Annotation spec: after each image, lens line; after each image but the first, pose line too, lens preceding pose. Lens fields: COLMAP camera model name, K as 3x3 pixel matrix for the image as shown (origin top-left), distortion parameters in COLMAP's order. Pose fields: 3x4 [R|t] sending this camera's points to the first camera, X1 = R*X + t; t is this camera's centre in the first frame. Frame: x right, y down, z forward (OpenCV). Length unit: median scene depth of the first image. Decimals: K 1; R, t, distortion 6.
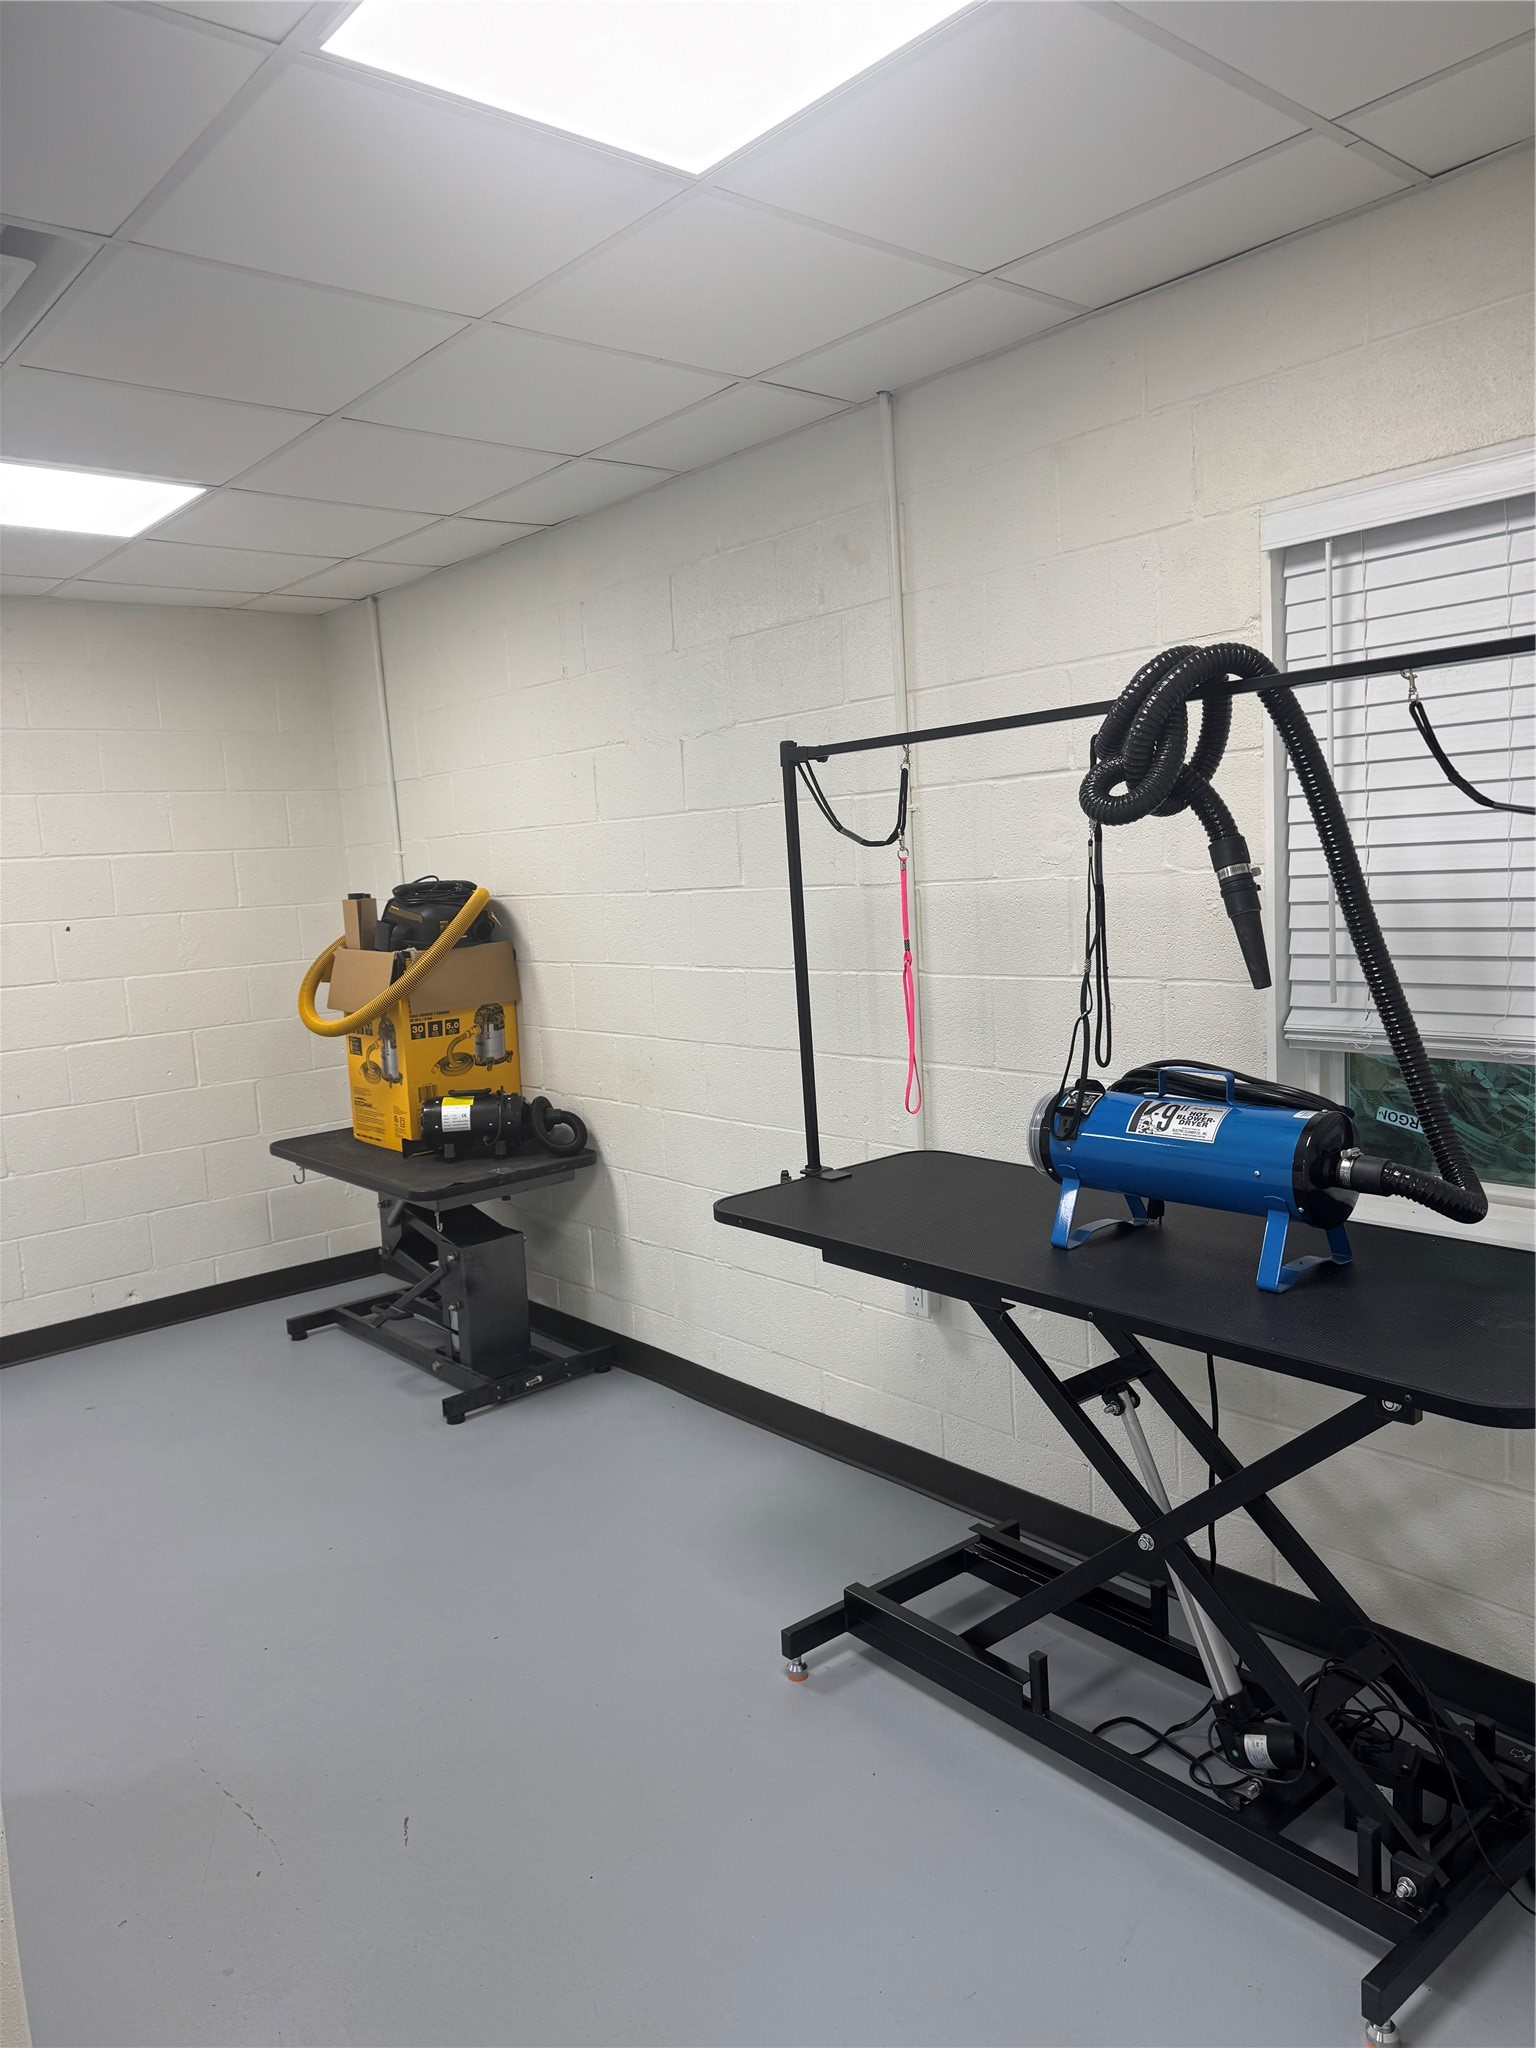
lens RADIAL K [[1429.4, 0, 768.0], [0, 1429.4, 1024.0], [0, 0, 1]] dist [0.108407, -0.000138]
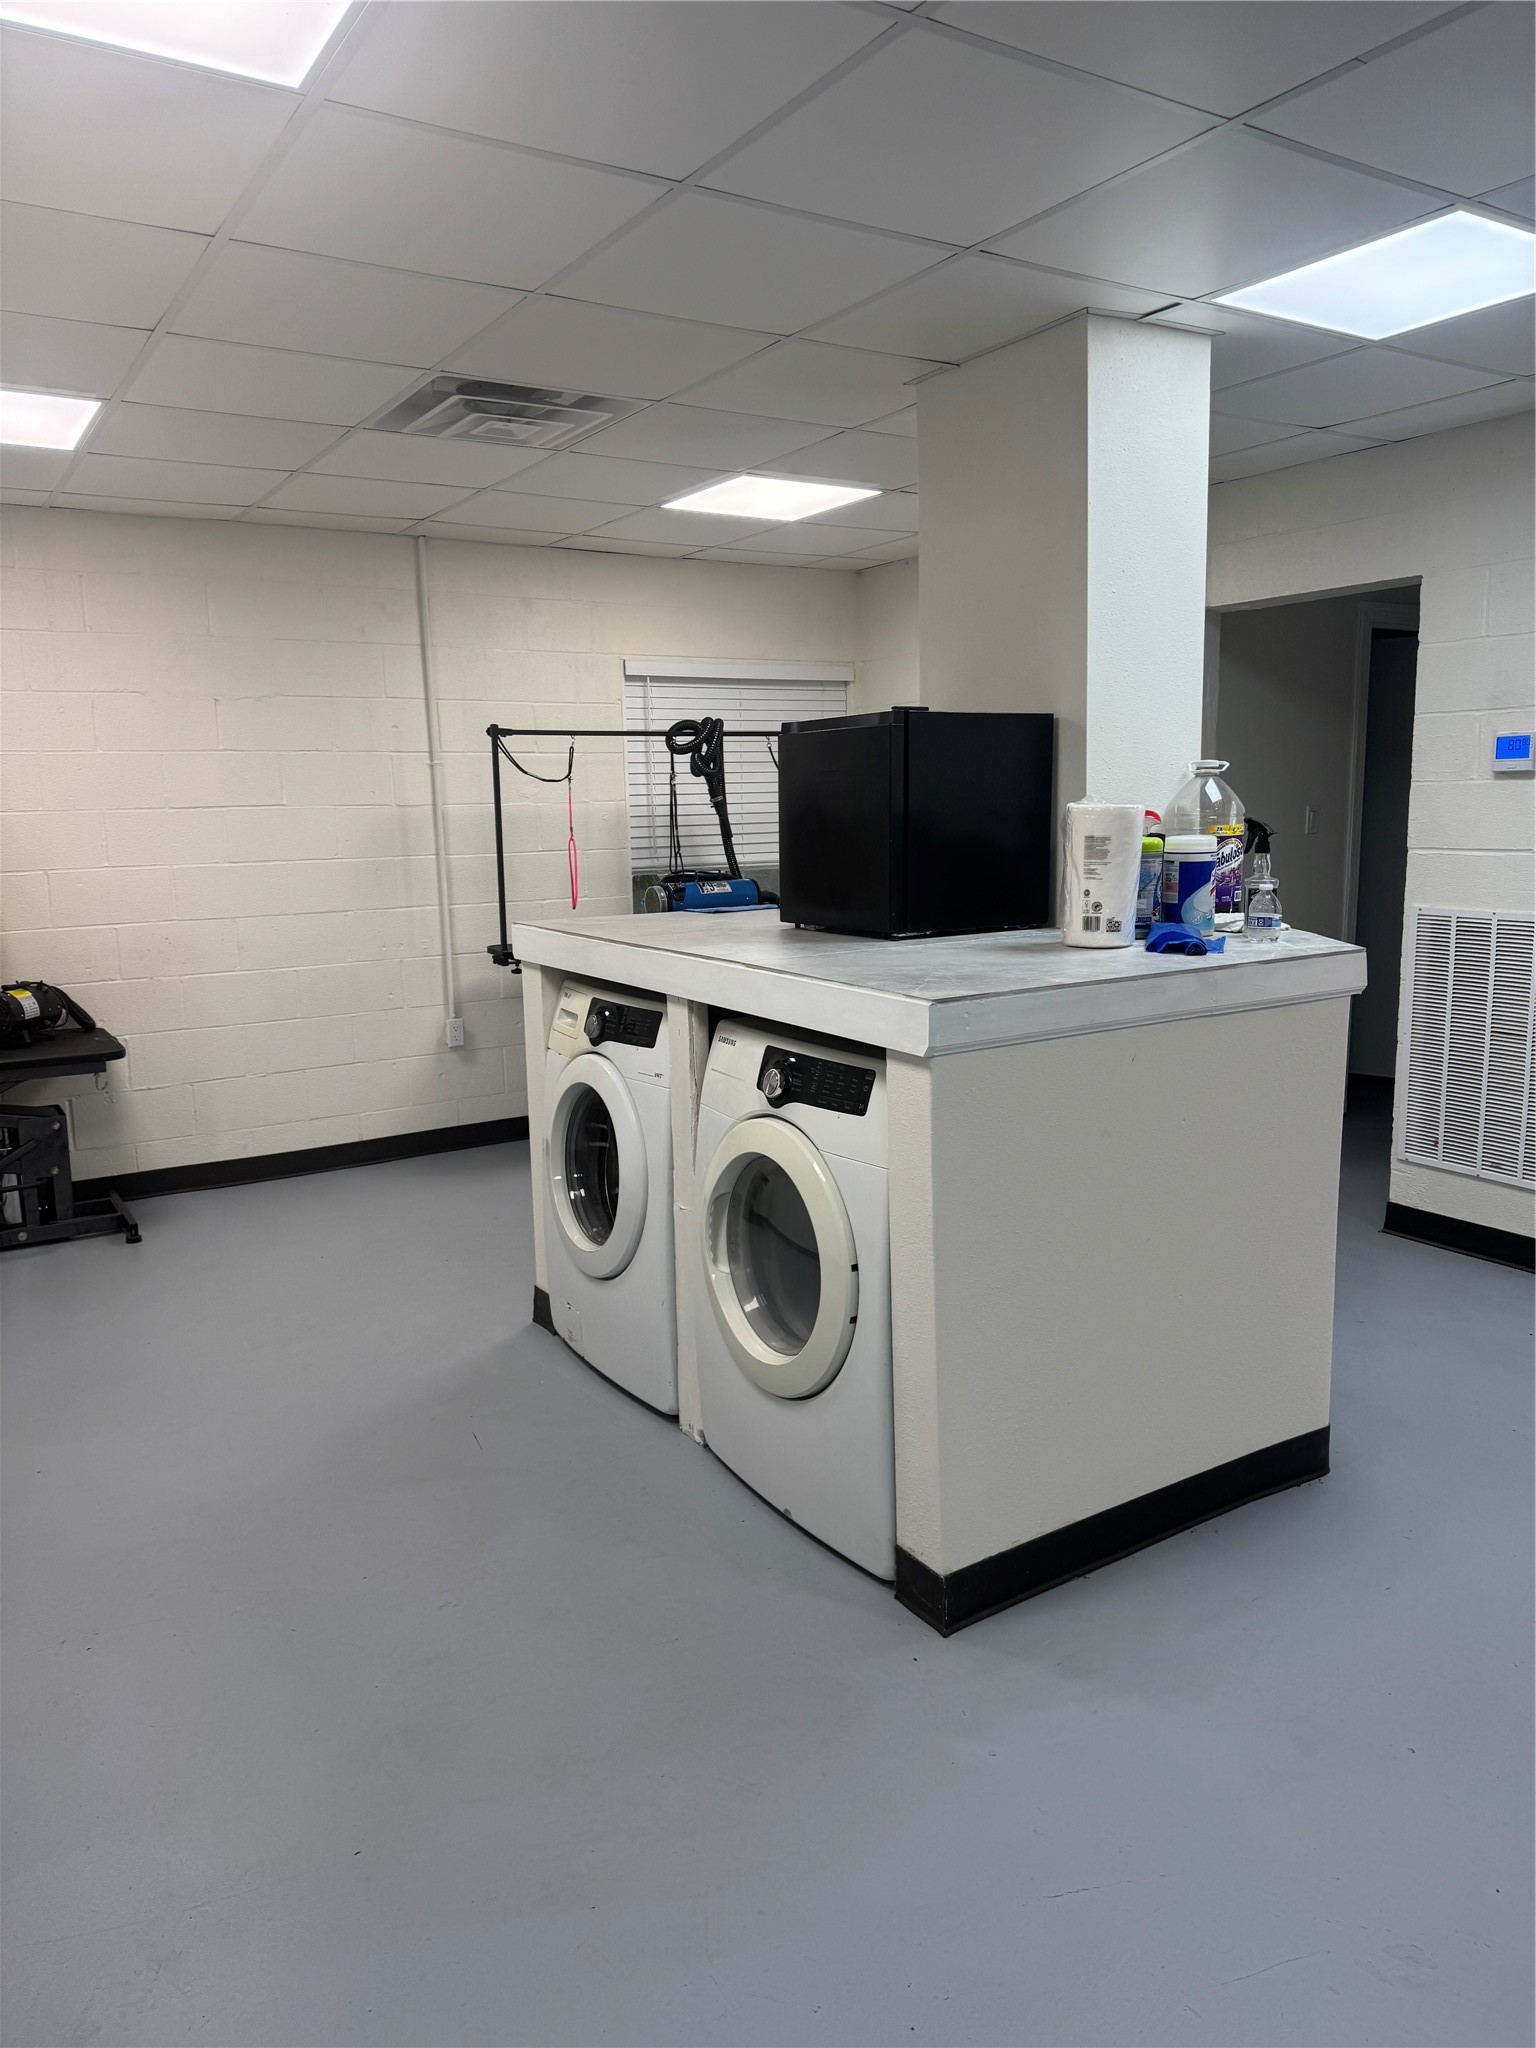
lens RADIAL K [[1429.4, 0, 768.0], [0, 1429.4, 1024.0], [0, 0, 1]] dist [0.108407, -0.000138]
pose [[0.134595, -0.103415, 0.985489, -1.880361], [0.126249, 0.988224, 0.086459, 0.078950], [-0.982825, 0.112780, 0.146066, 0.402020]]
